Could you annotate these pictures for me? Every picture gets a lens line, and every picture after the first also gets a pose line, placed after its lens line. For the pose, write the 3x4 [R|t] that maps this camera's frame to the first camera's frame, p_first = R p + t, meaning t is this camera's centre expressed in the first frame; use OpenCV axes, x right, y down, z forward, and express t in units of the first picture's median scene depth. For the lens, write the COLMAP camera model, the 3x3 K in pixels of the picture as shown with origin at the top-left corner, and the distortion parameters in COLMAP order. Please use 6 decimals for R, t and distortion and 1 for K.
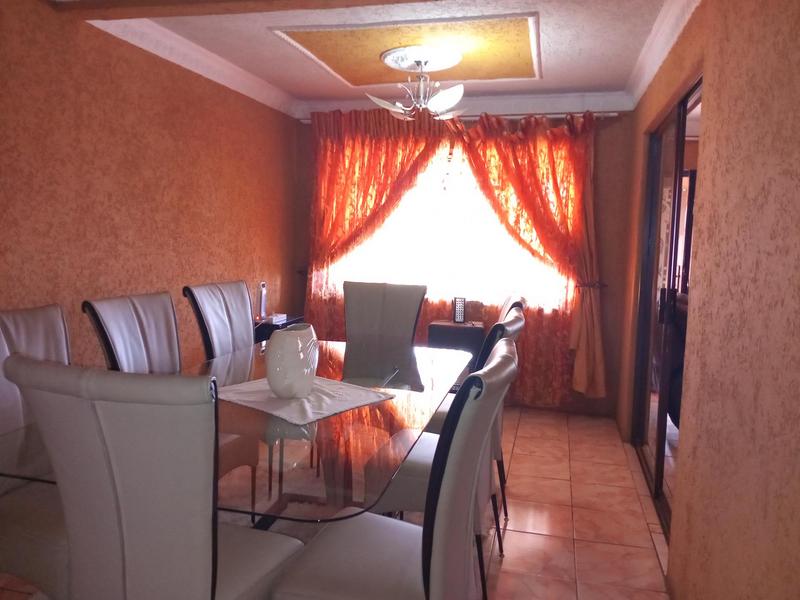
lens RADIAL K [[607.8, 0, 400.0], [0, 607.8, 300.0], [0, 0, 1]] dist [0.102222, -0.202398]
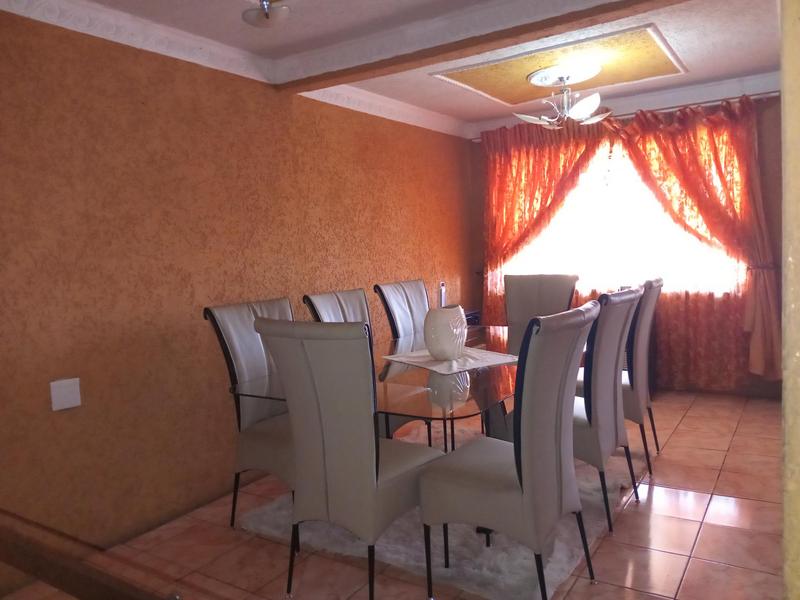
lens RADIAL K [[607.8, 0, 400.0], [0, 607.8, 300.0], [0, 0, 1]] dist [0.102222, -0.202398]
pose [[0.941498, -0.047425, -0.333666, 0.093464], [0.041715, 0.998835, -0.024262, 0.032122], [0.334428, 0.008924, 0.942379, -0.142669]]
